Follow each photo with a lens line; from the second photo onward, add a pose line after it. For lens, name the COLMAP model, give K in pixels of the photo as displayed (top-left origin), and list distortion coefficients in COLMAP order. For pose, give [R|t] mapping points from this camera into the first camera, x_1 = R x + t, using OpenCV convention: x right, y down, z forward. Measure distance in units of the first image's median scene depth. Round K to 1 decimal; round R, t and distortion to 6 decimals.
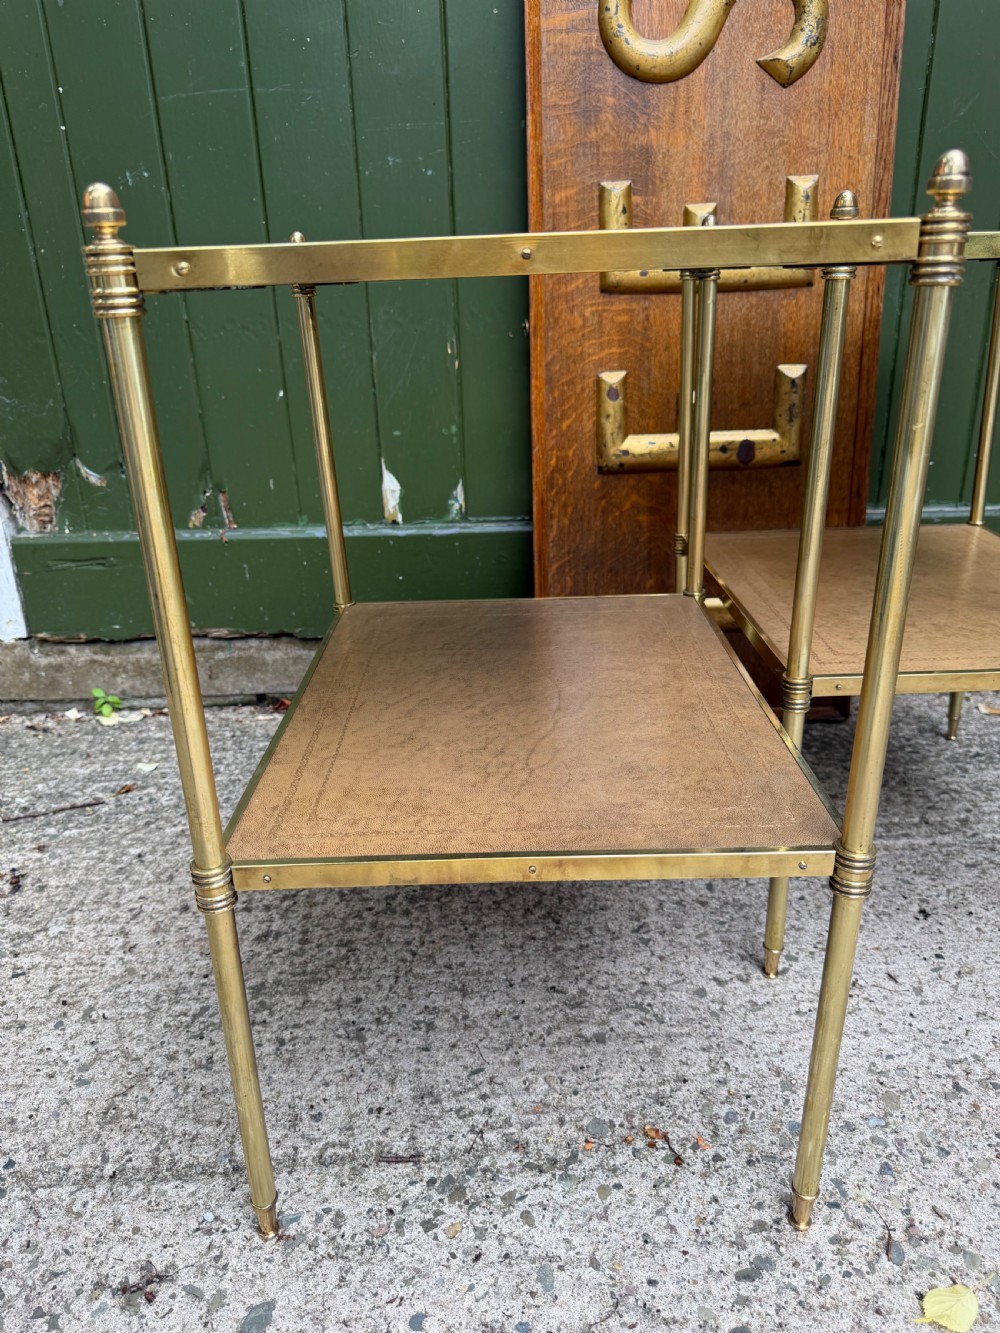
lens RADIAL K [[963.6, 0, 489.9], [0, 963.6, 674.7], [0, 0, 1]] dist [0.012008, -0.025462]
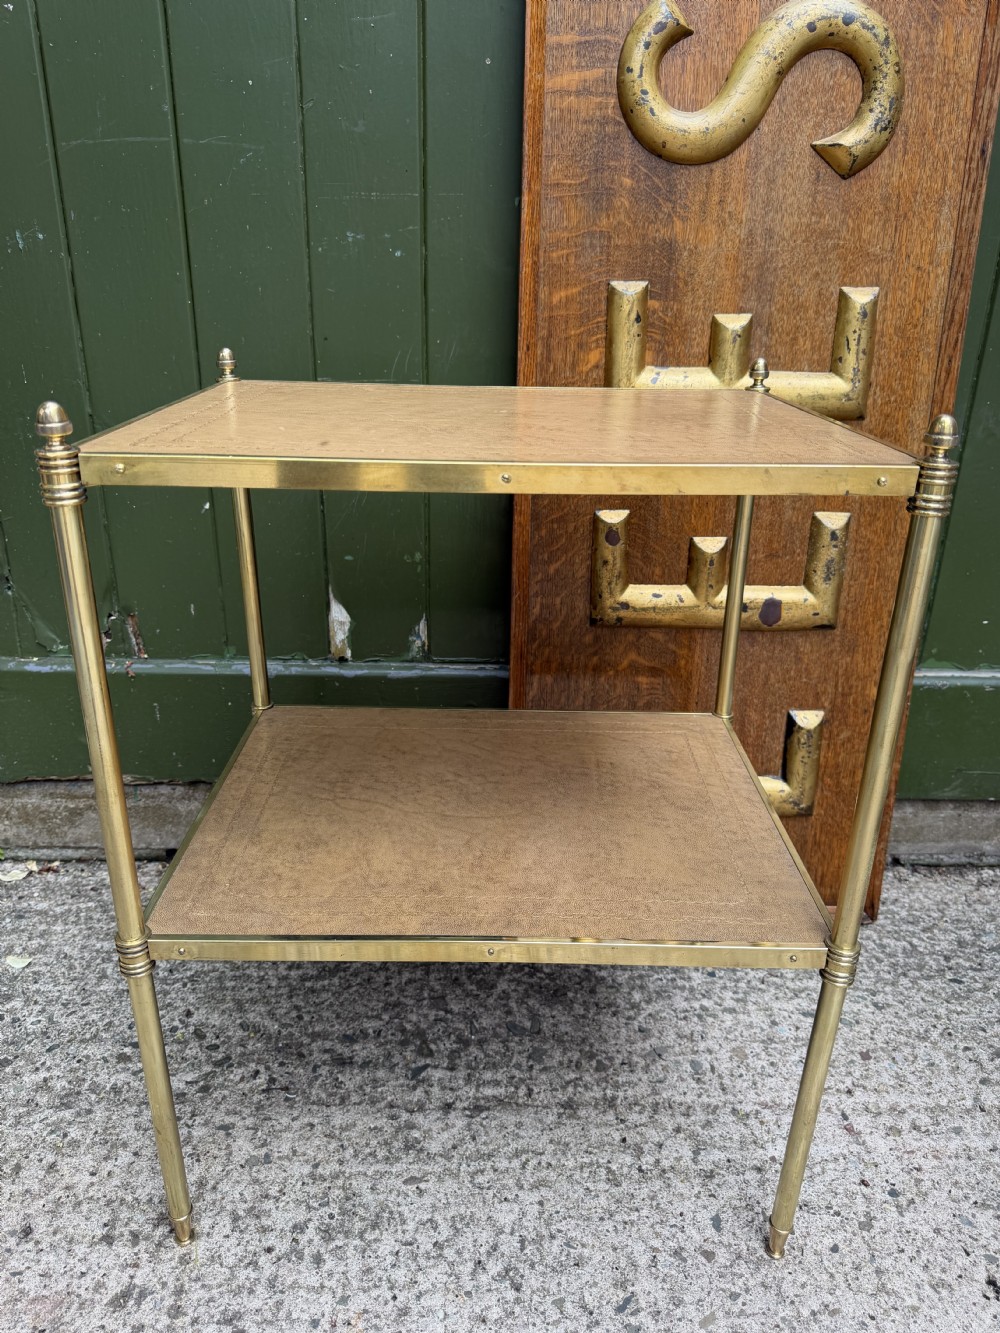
lens RADIAL K [[963.6, 0, 492.7], [0, 963.6, 662.8], [0, 0, 1]] dist [0.012008, -0.025462]
pose [[0.998654, 0.042288, 0.030025, 0.008000], [-0.042142, 0.999097, -0.005480, -0.233568], [-0.030229, 0.004207, 0.999534, 0.255574]]
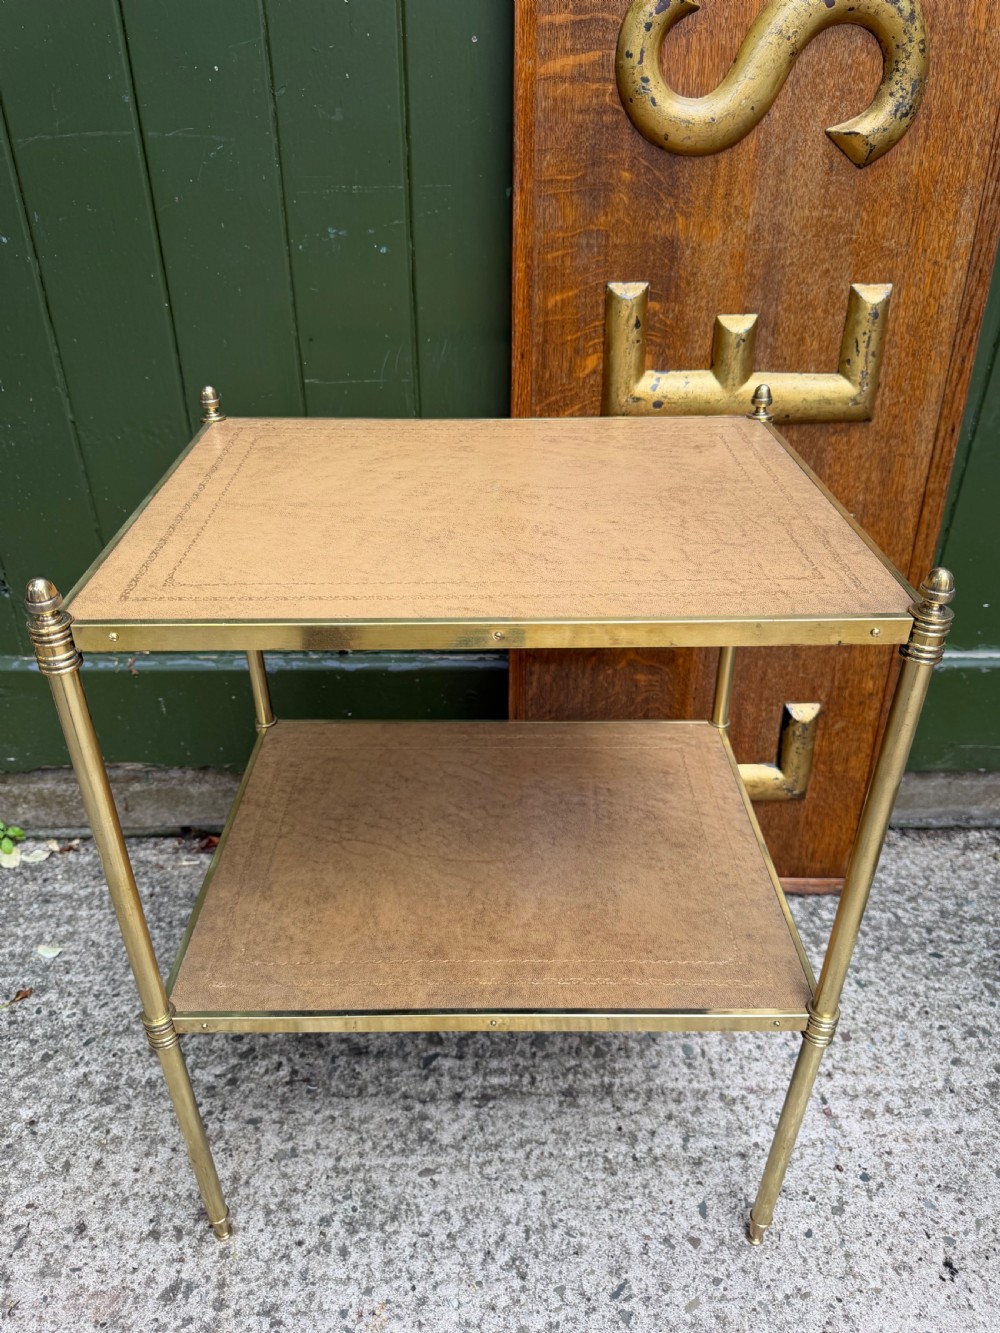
lens RADIAL K [[963.6, 0, 491.8], [0, 963.6, 665.6], [0, 0, 1]] dist [0.012008, -0.025462]
pose [[0.999331, 0.019606, 0.030870, 0.006651], [-0.024081, 0.988085, 0.152010, -0.411957], [-0.027522, -0.152652, 0.987897, 0.259353]]
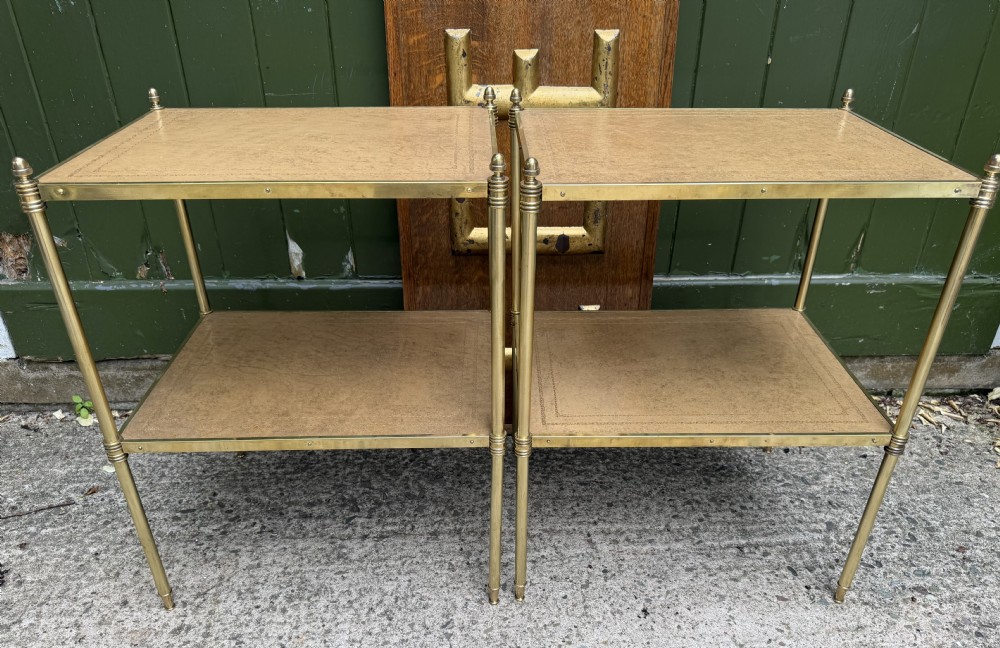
lens RADIAL K [[759.6, 0, 506.7], [0, 759.6, 389.9], [0, 0, 1]] dist [0.013346, -0.027408]
pose [[0.998565, 0.010383, 0.052529, 0.185114], [-0.018676, 0.986947, 0.159958, -0.265258], [-0.050183, -0.160709, 0.985725, -0.055196]]
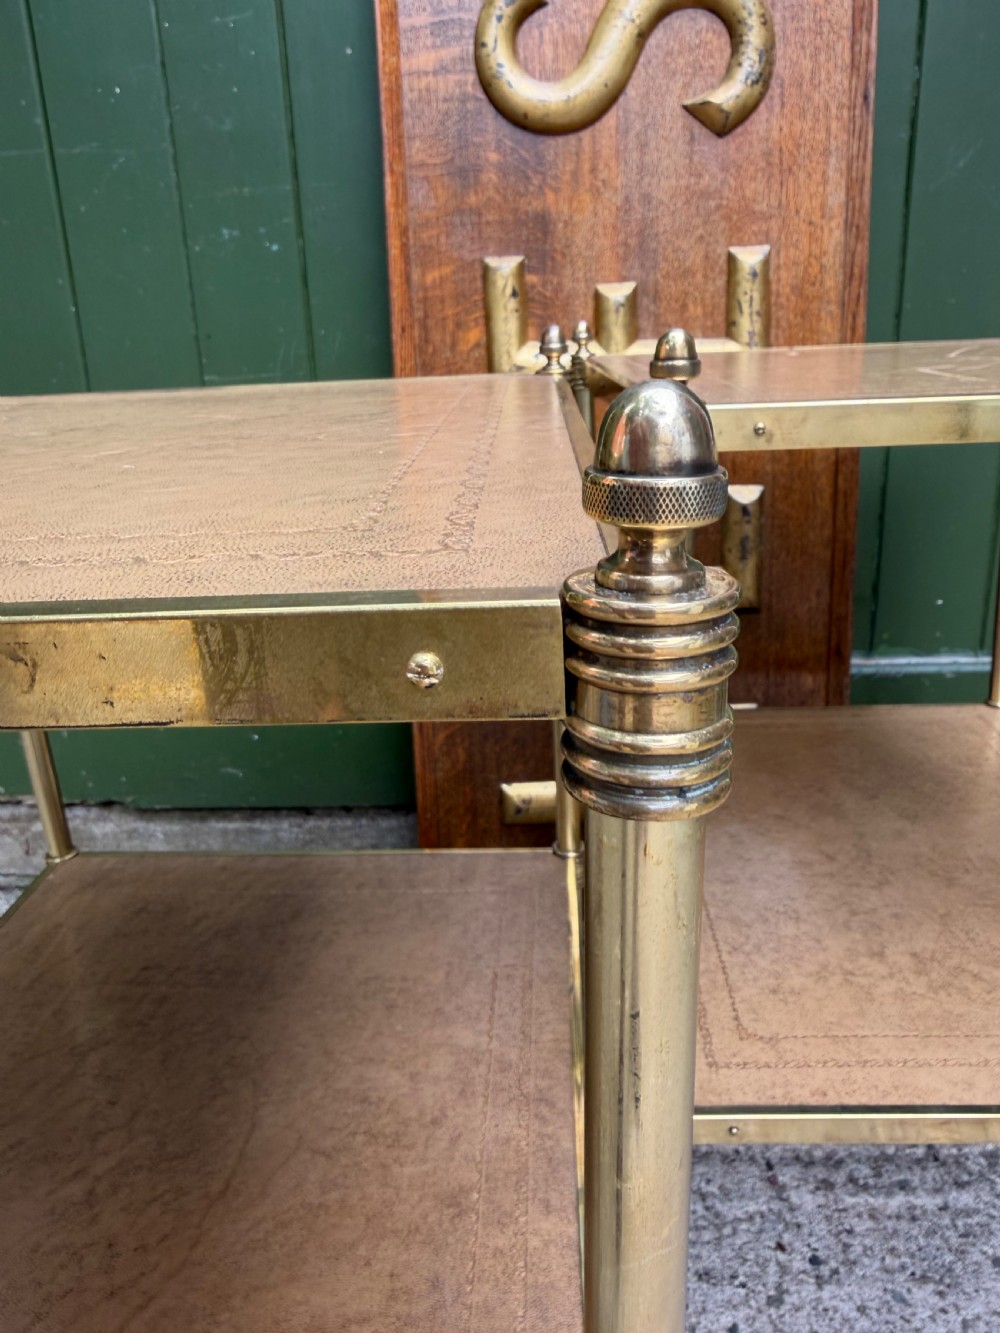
lens RADIAL K [[963.6, 0, 489.8], [0, 963.6, 610.0], [0, 0, 1]] dist [0.012008, -0.025462]
pose [[0.998927, 0.006345, -0.045873, 0.197447], [-0.010704, 0.995380, -0.095411, -0.197258], [0.045056, 0.095800, 0.994380, 0.326885]]
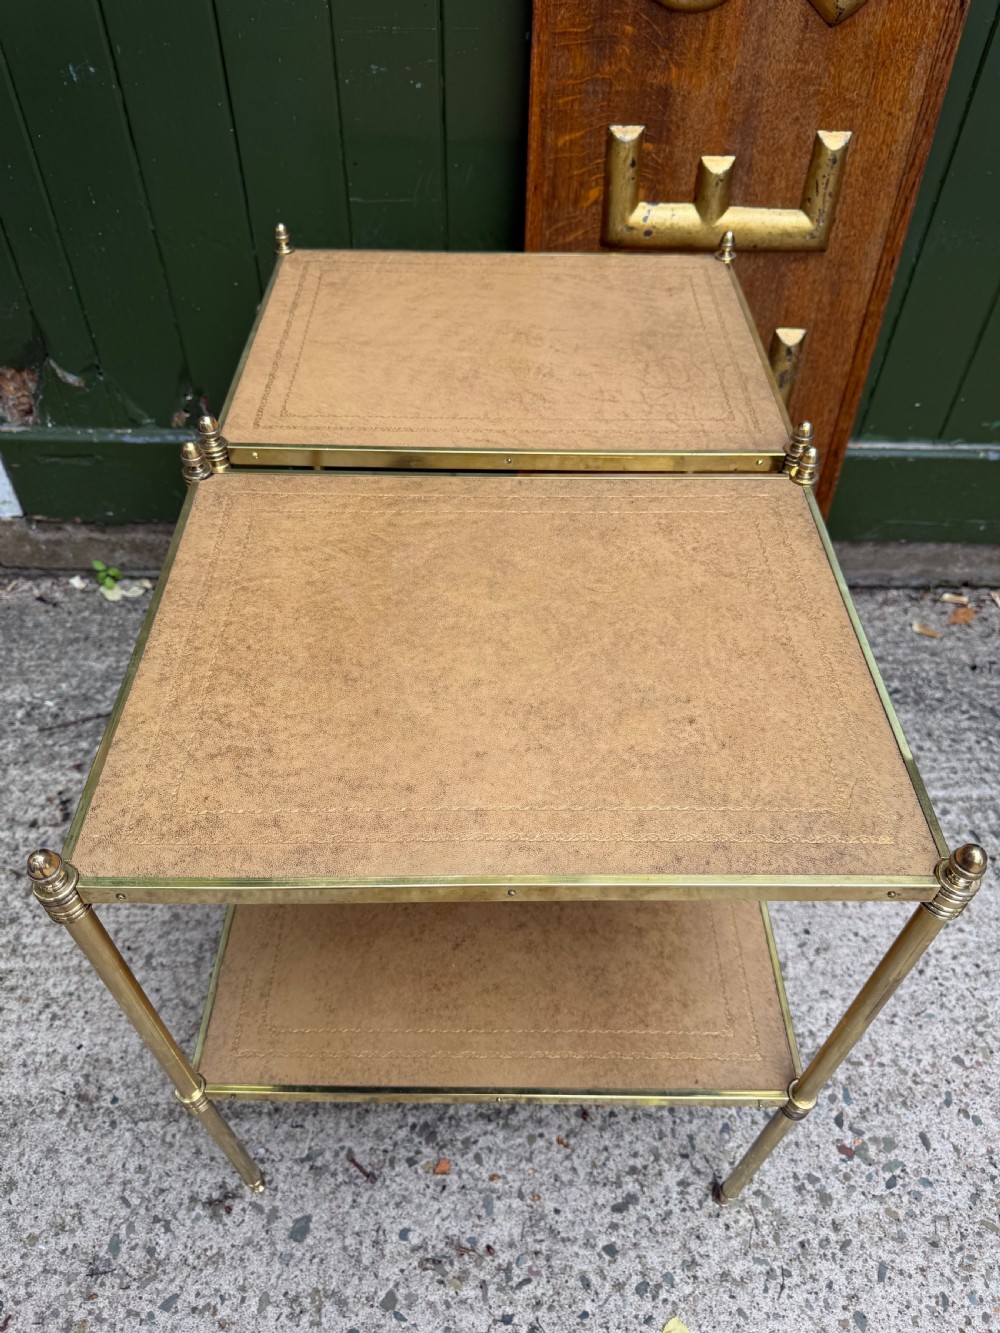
lens RADIAL K [[963.6, 0, 494.4], [0, 963.6, 671.5], [0, 0, 1]] dist [0.012008, -0.025462]
pose [[0.998896, 0.032809, 0.033632, -0.007886], [-0.043792, 0.909484, 0.413426, -0.524429], [-0.017024, -0.414442, 0.909916, -0.027771]]
